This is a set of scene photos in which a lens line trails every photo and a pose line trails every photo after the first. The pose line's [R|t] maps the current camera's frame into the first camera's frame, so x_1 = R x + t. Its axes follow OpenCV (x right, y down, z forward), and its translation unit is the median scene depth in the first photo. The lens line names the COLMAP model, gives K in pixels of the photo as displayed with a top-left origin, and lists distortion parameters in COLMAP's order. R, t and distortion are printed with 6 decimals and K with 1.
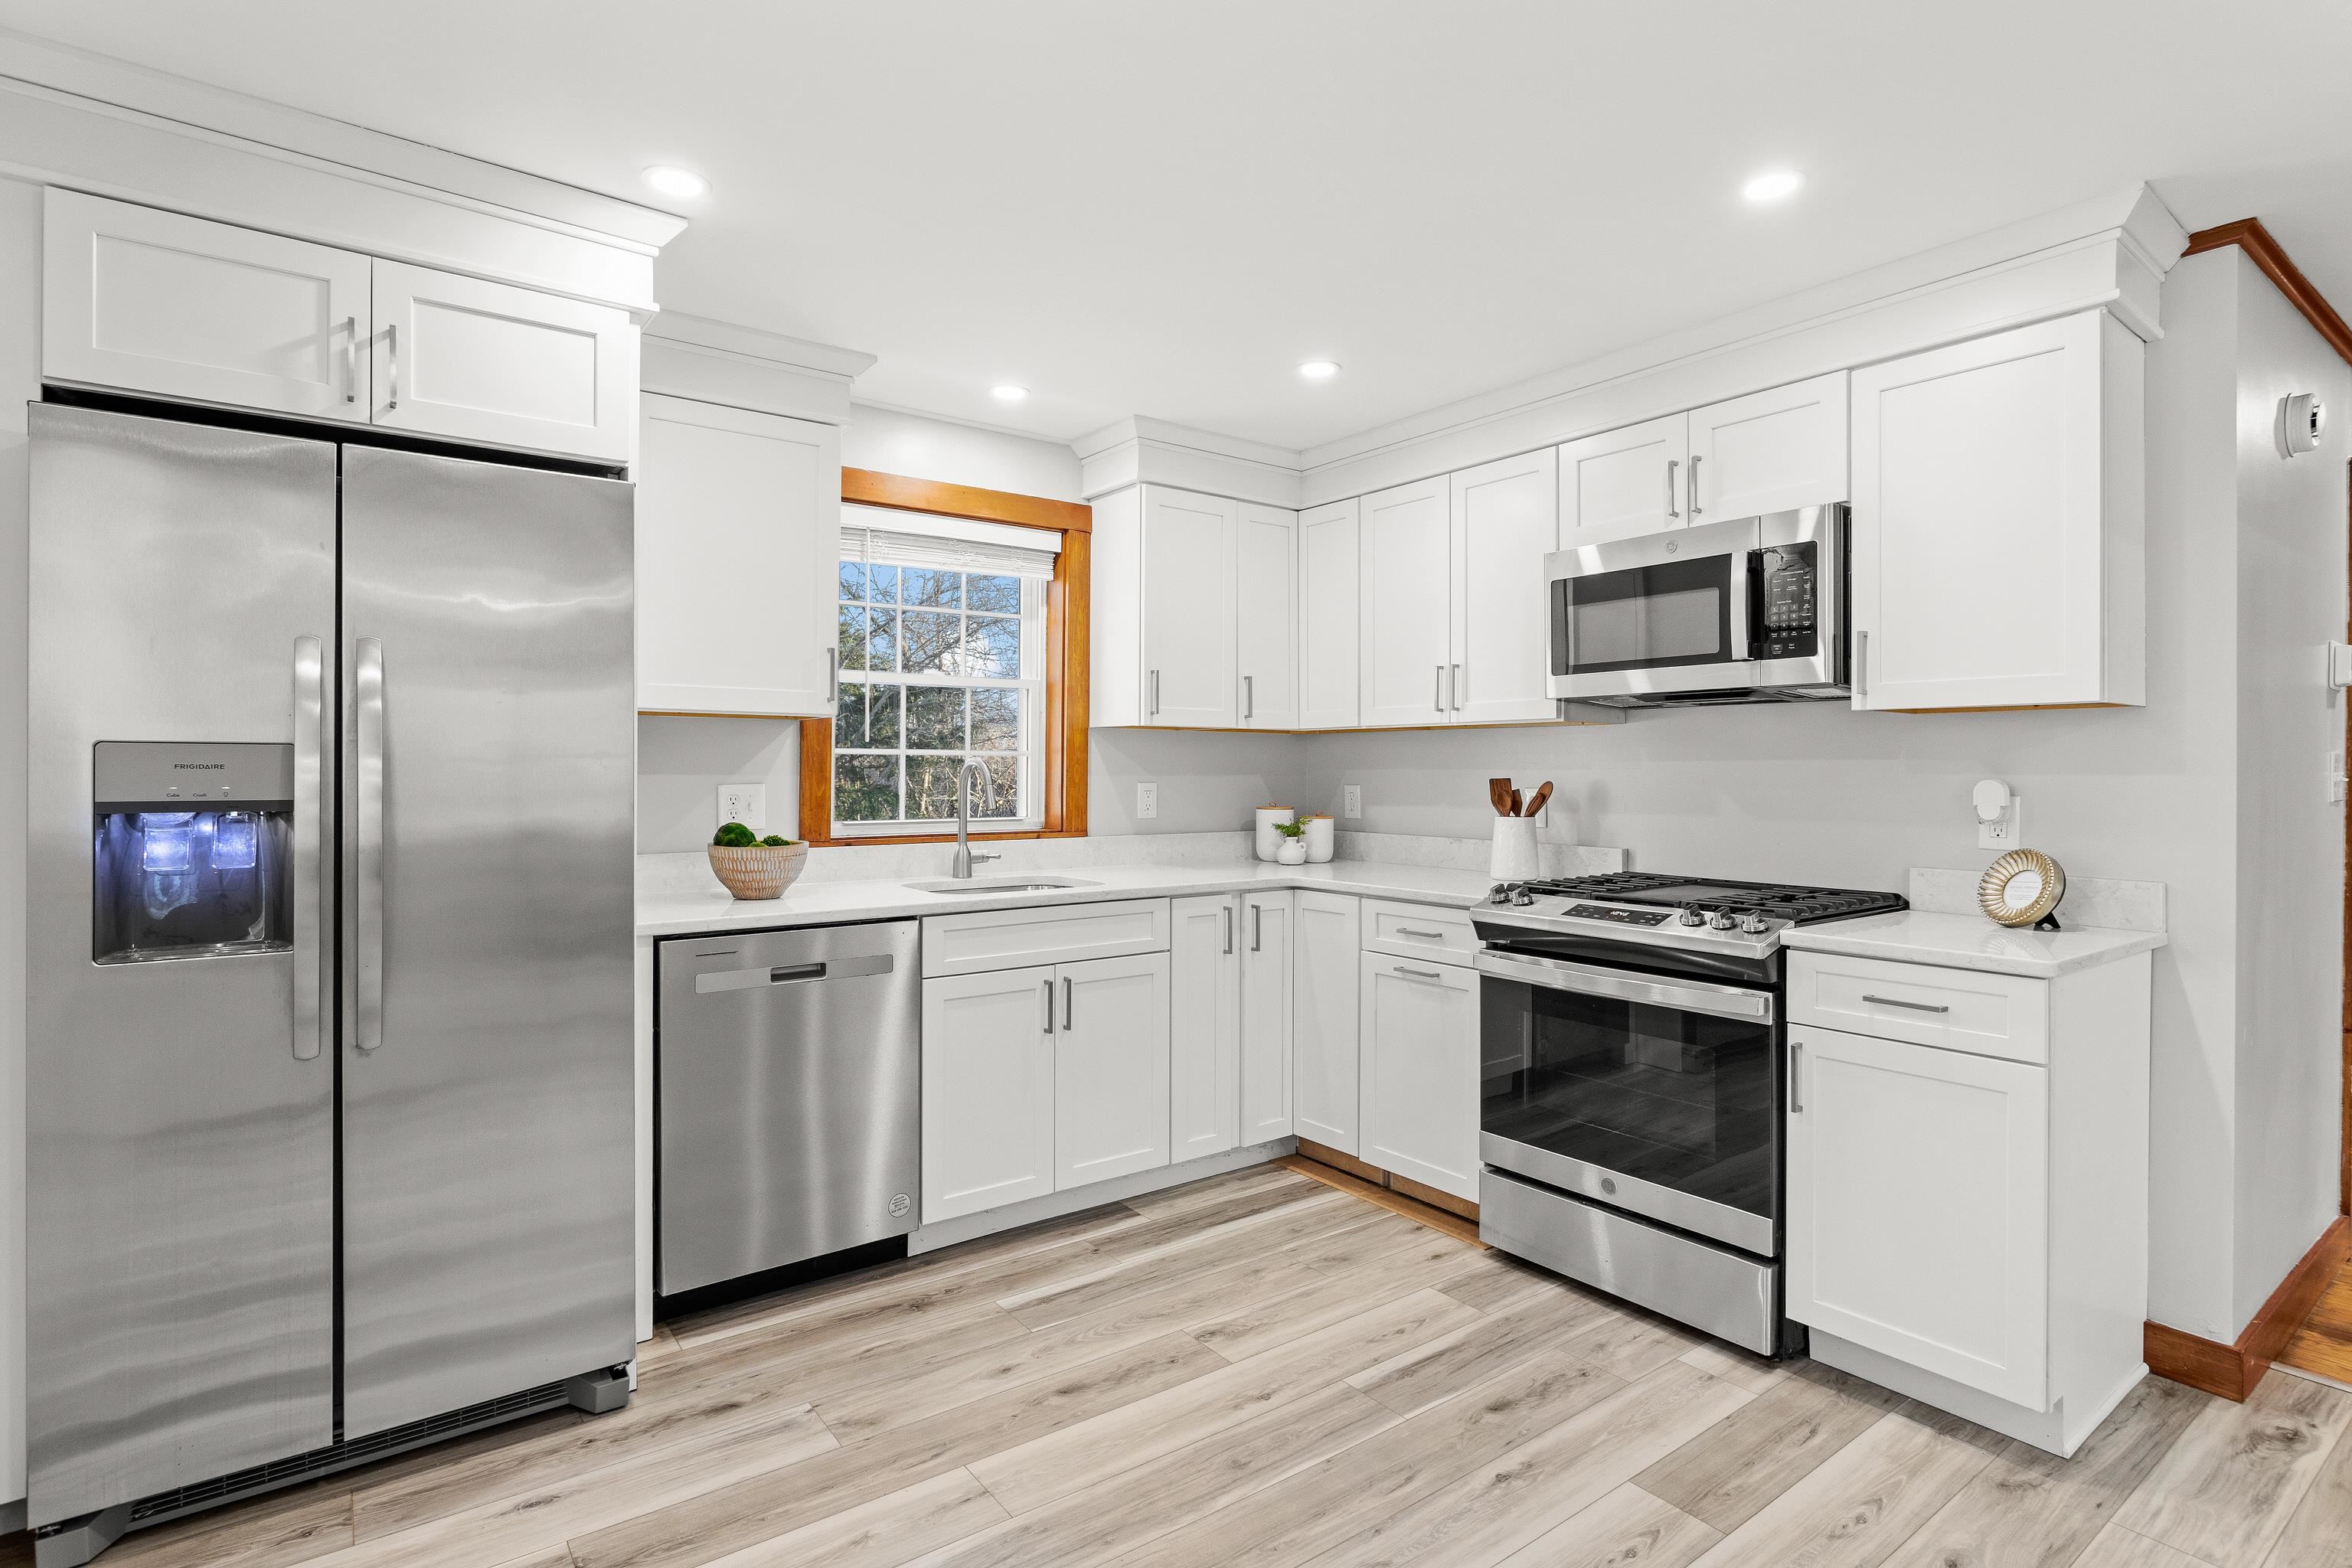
lens RADIAL K [[1165.4, 0, 1179.4], [0, 1165.4, 777.5], [0, 0, 1]] dist [-0.001503, -0.000170]
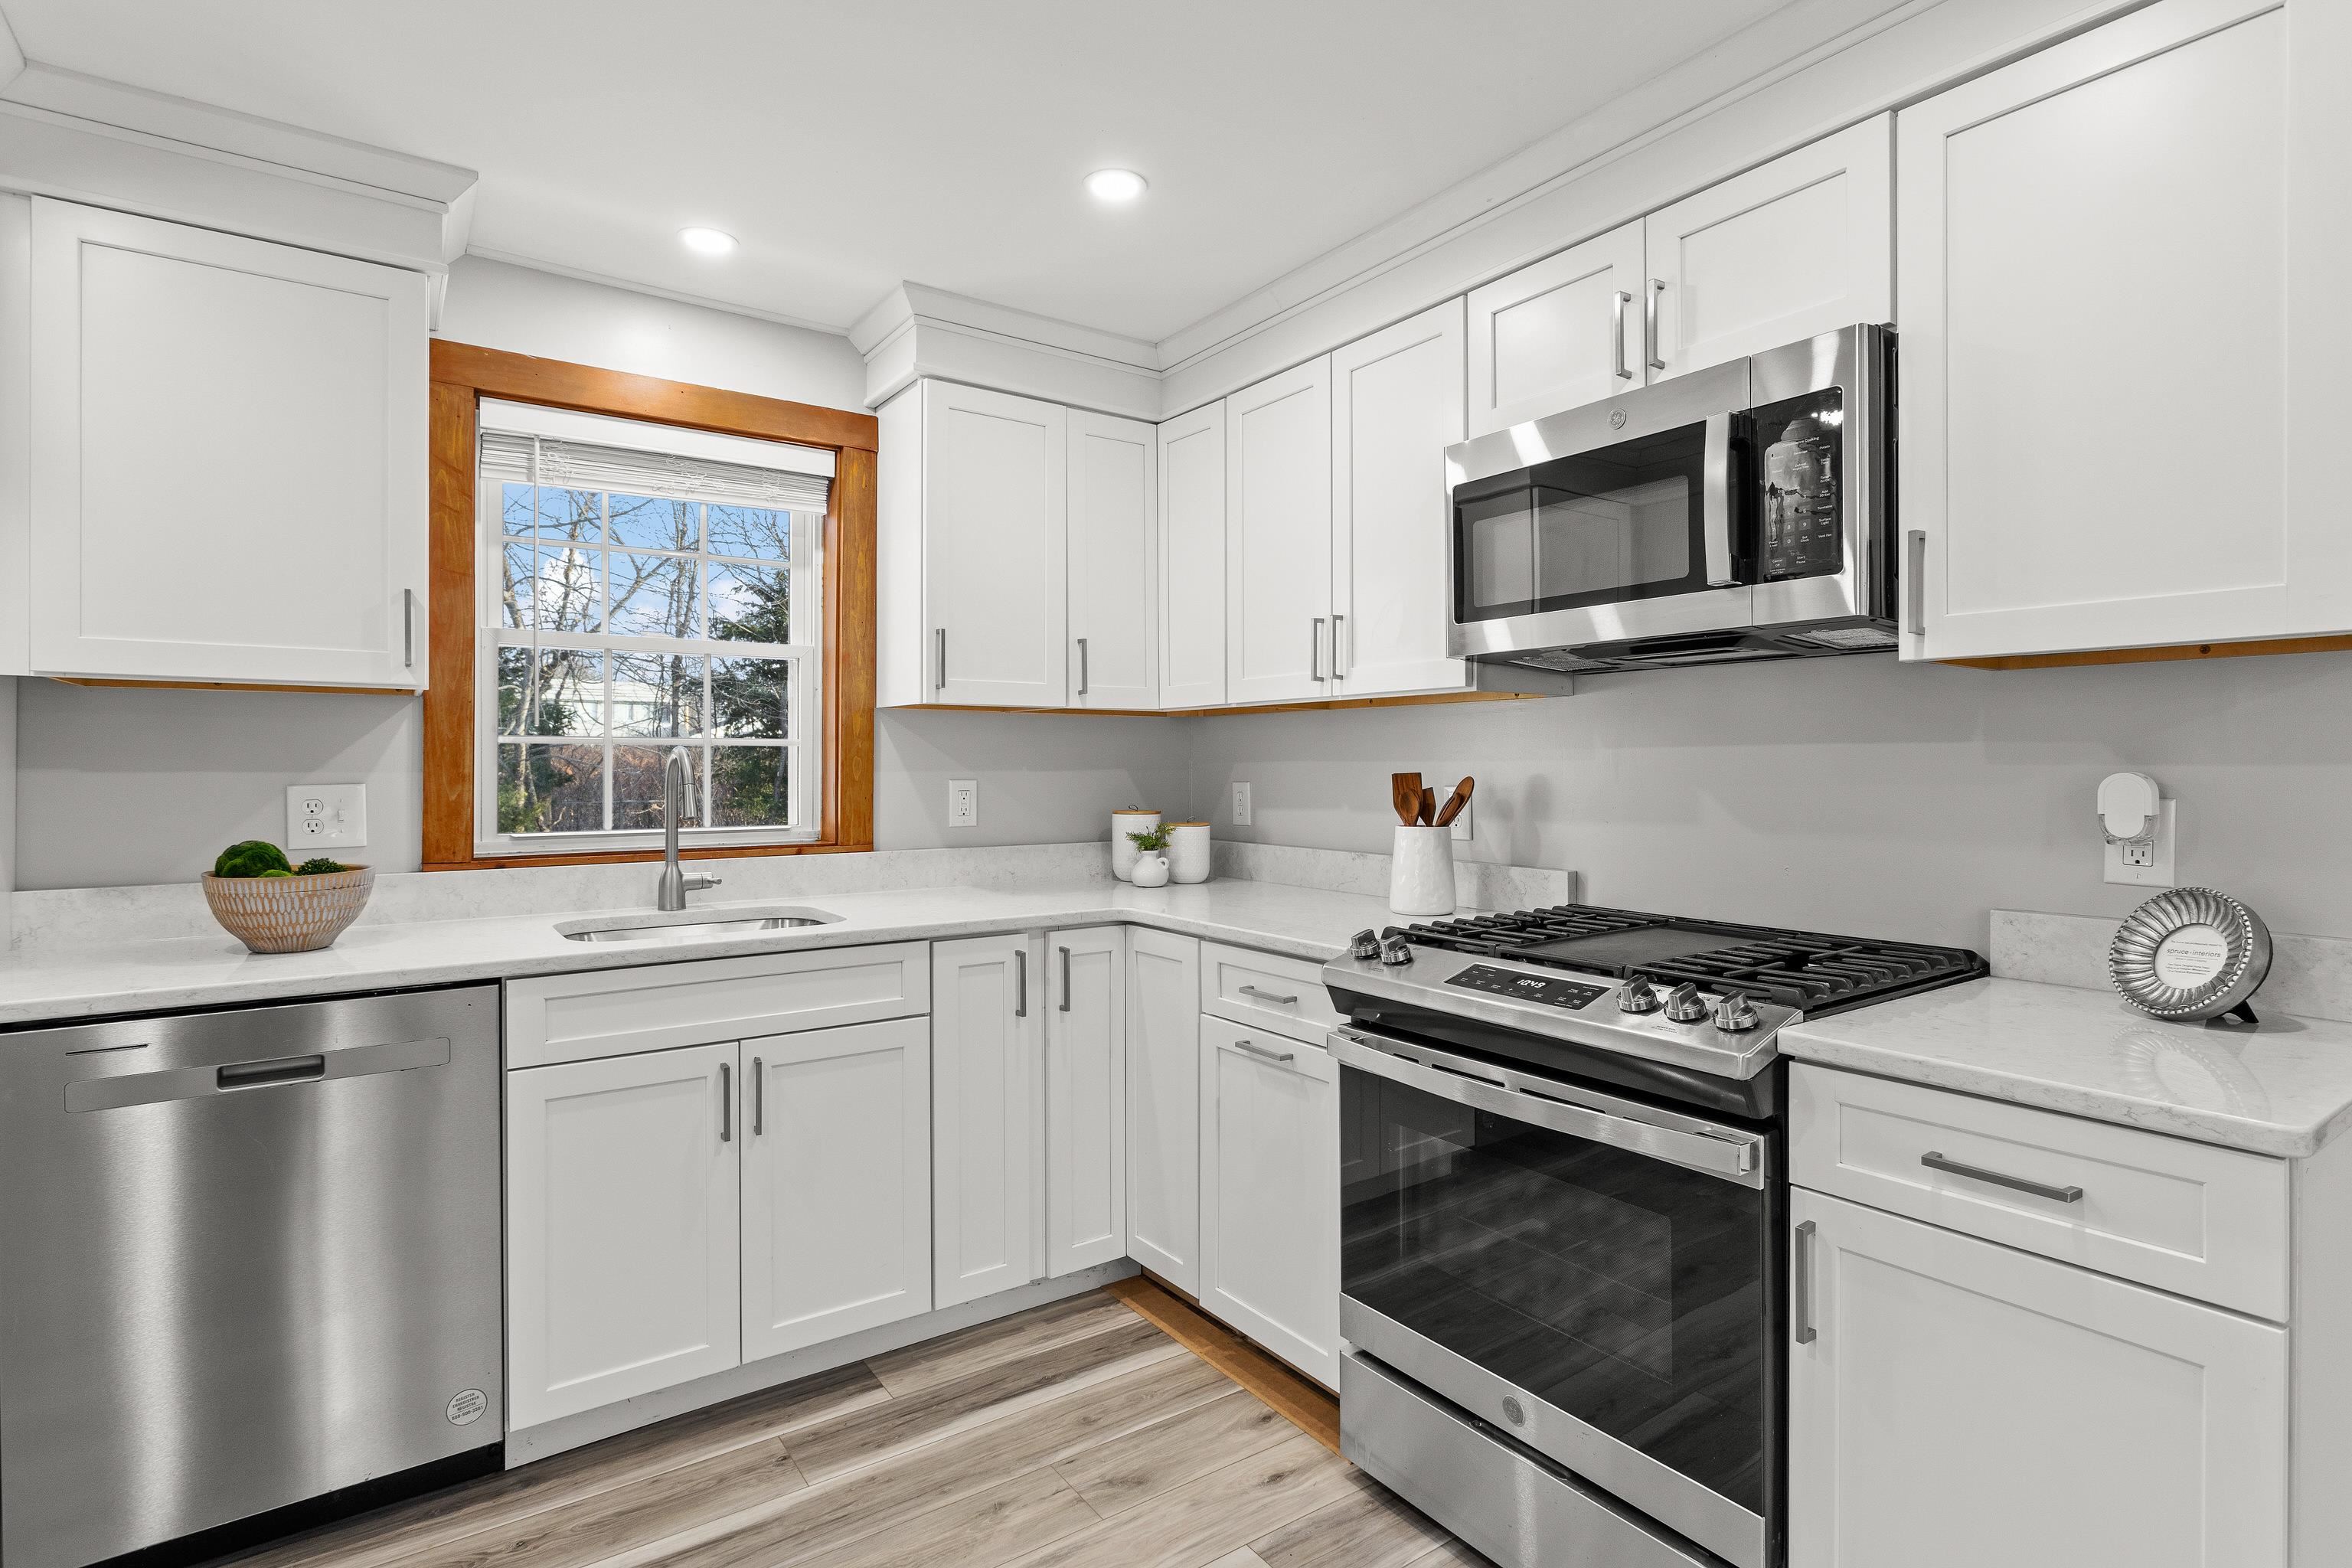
lens RADIAL K [[1165.4, 0, 1172.4], [0, 1165.4, 775.2], [0, 0, 1]] dist [-0.001503, -0.000170]
pose [[0.999584, -0.003316, -0.028647, 0.177795], [0.003396, 0.999990, 0.002748, -0.000358], [0.028637, -0.002844, 0.999586, 0.315107]]
